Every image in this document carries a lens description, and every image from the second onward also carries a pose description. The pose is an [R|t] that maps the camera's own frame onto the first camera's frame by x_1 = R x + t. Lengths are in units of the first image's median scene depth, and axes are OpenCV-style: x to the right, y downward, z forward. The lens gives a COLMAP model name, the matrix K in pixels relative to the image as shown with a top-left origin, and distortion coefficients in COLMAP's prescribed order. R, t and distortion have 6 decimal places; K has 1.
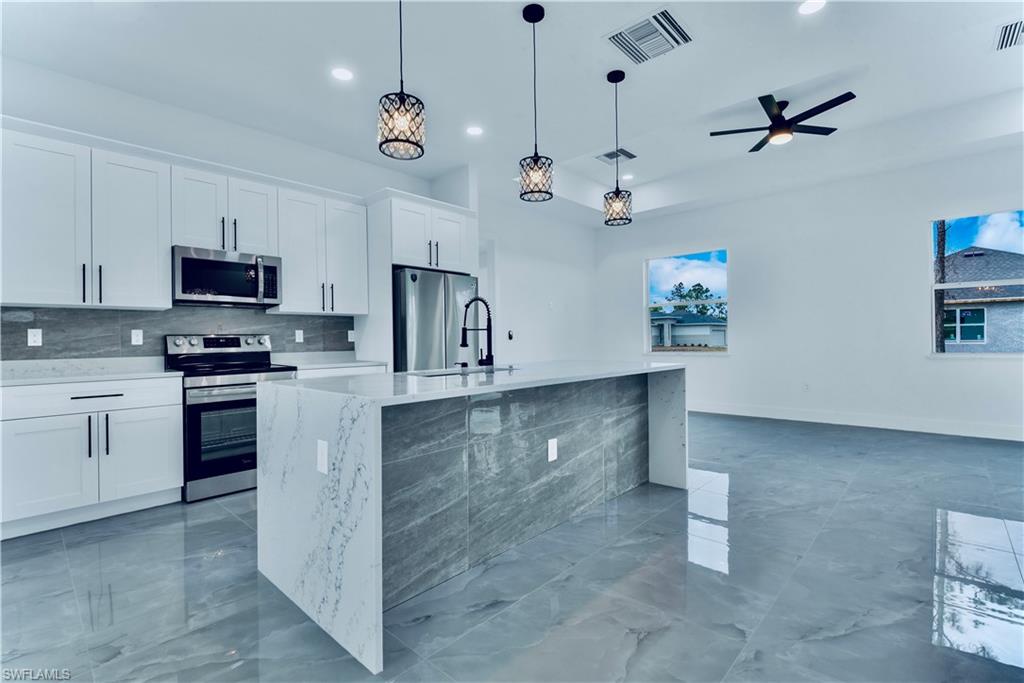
lens RADIAL K [[464.8, 0, 512.0], [0, 464.8, 341.5], [0, 0, 1]] dist [0.003812, -0.018721]
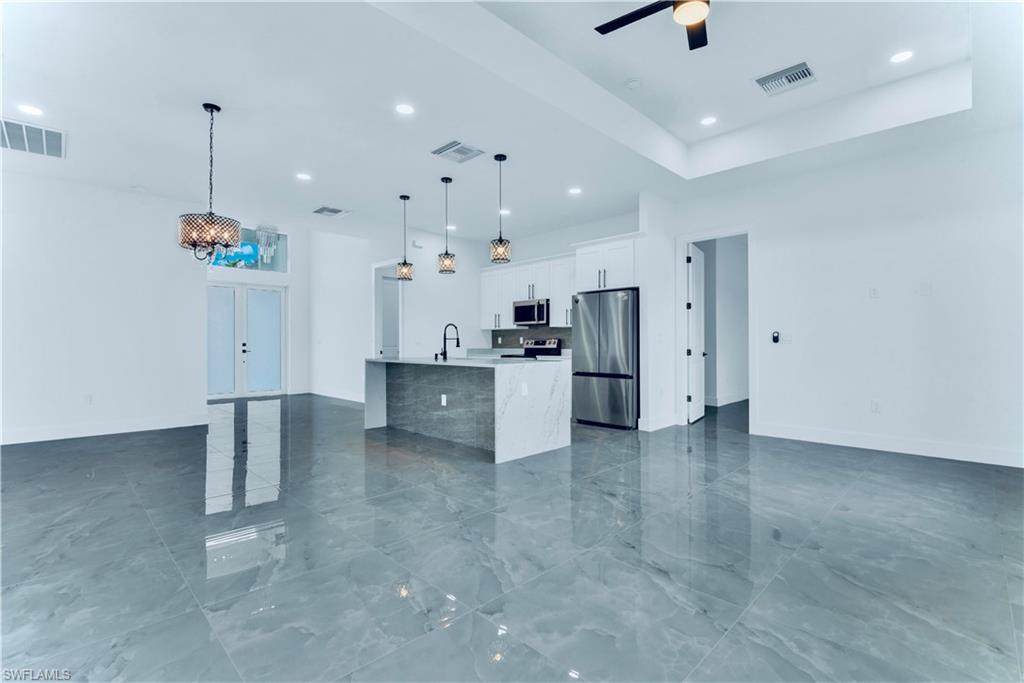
lens RADIAL K [[464.8, 0, 512.0], [0, 464.8, 341.5], [0, 0, 1]] dist [0.003812, -0.018721]
pose [[-0.037127, 0.009022, -0.999270, 1.604480], [-0.000107, 0.999959, 0.009032, -0.026095], [0.999311, 0.000442, -0.037125, 1.068526]]
